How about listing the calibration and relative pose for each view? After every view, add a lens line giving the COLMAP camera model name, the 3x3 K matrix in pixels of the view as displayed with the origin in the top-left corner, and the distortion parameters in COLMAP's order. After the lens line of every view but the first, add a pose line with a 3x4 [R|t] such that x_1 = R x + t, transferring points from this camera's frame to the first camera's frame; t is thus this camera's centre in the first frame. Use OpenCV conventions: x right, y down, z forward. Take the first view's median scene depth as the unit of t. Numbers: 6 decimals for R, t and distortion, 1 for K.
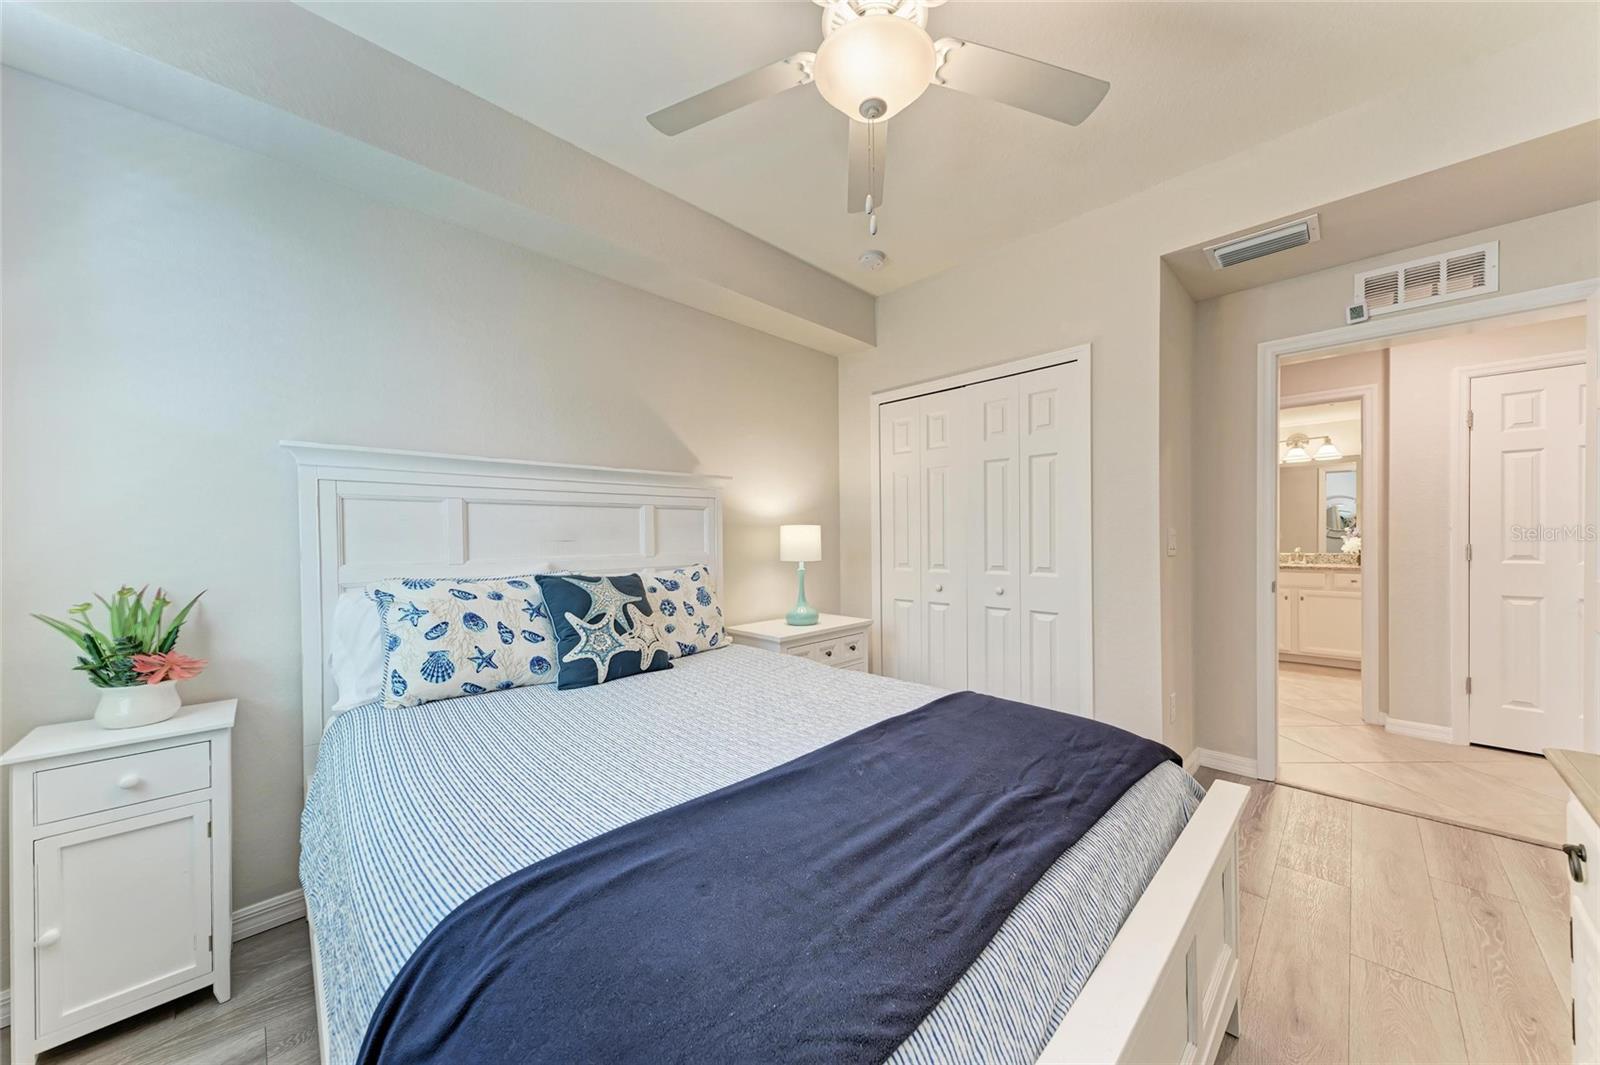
lens RADIAL K [[553.9, 0, 803.4], [0, 553.9, 540.5], [0, 0, 1]] dist [0.008208, -0.000232]
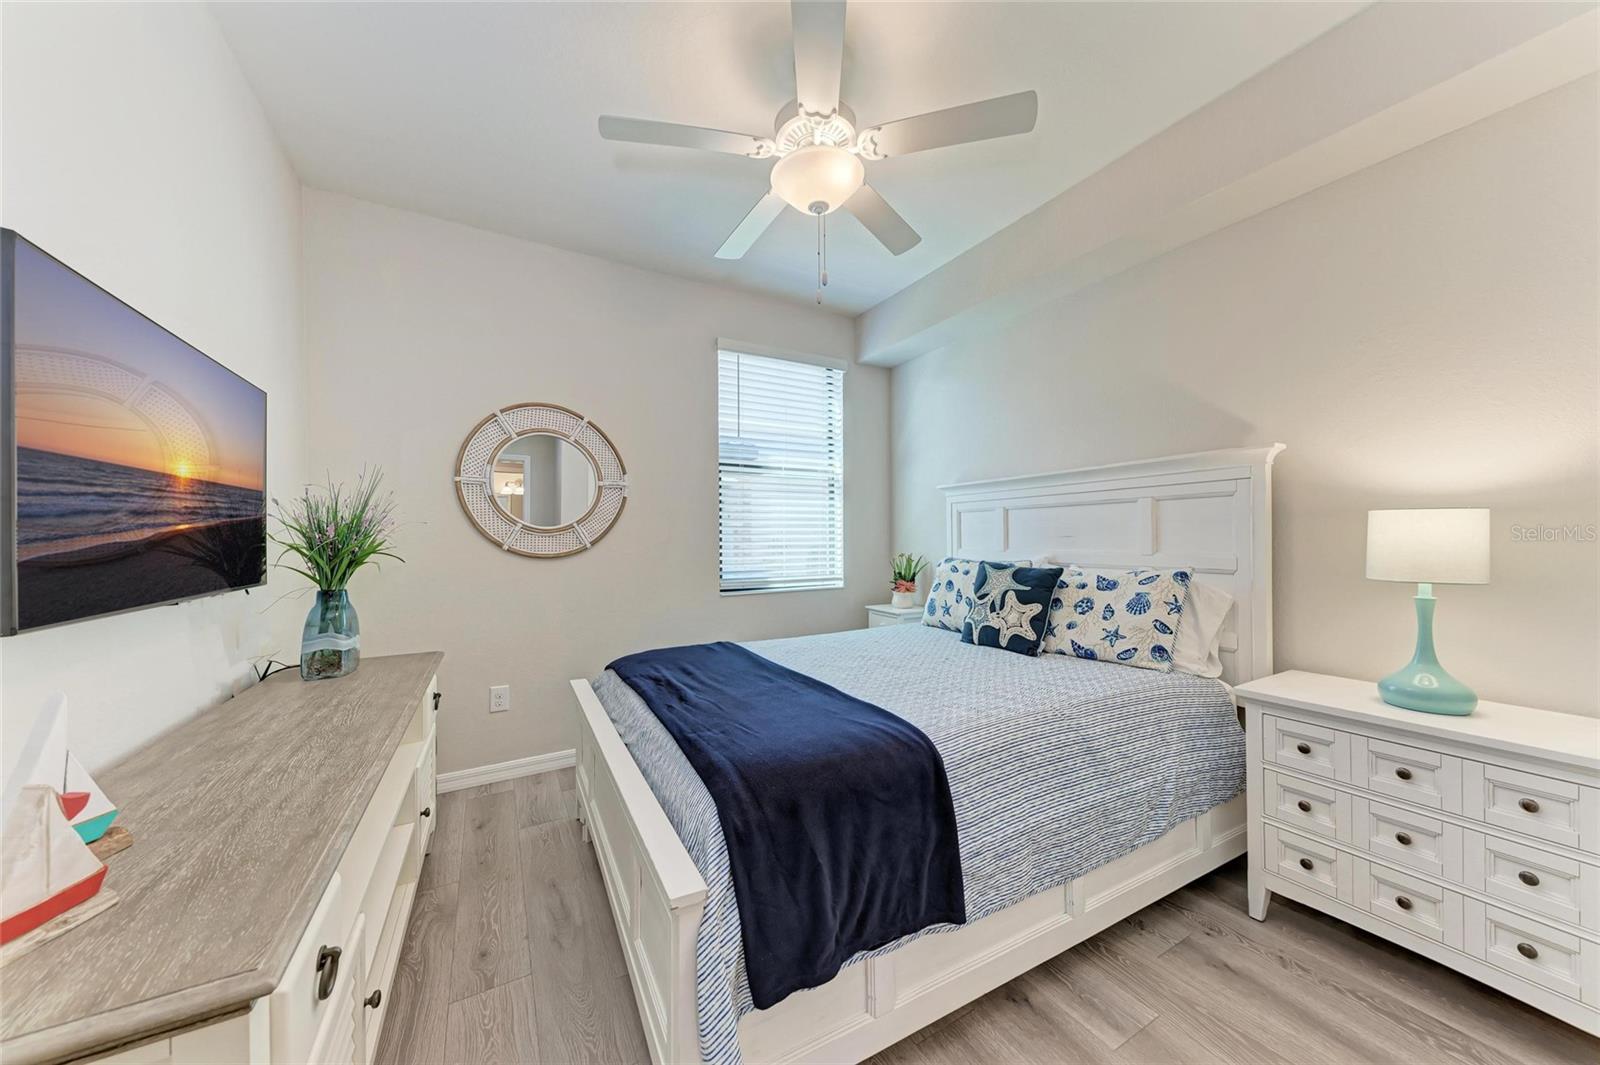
lens RADIAL K [[553.9, 0, 803.4], [0, 553.9, 540.5], [0, 0, 1]] dist [0.008208, -0.000232]
pose [[-0.284728, 0.018651, -0.958427, 0.982416], [0.006244, 0.999826, 0.017601, -0.017390], [0.958588, -0.000973, -0.284795, 0.943197]]
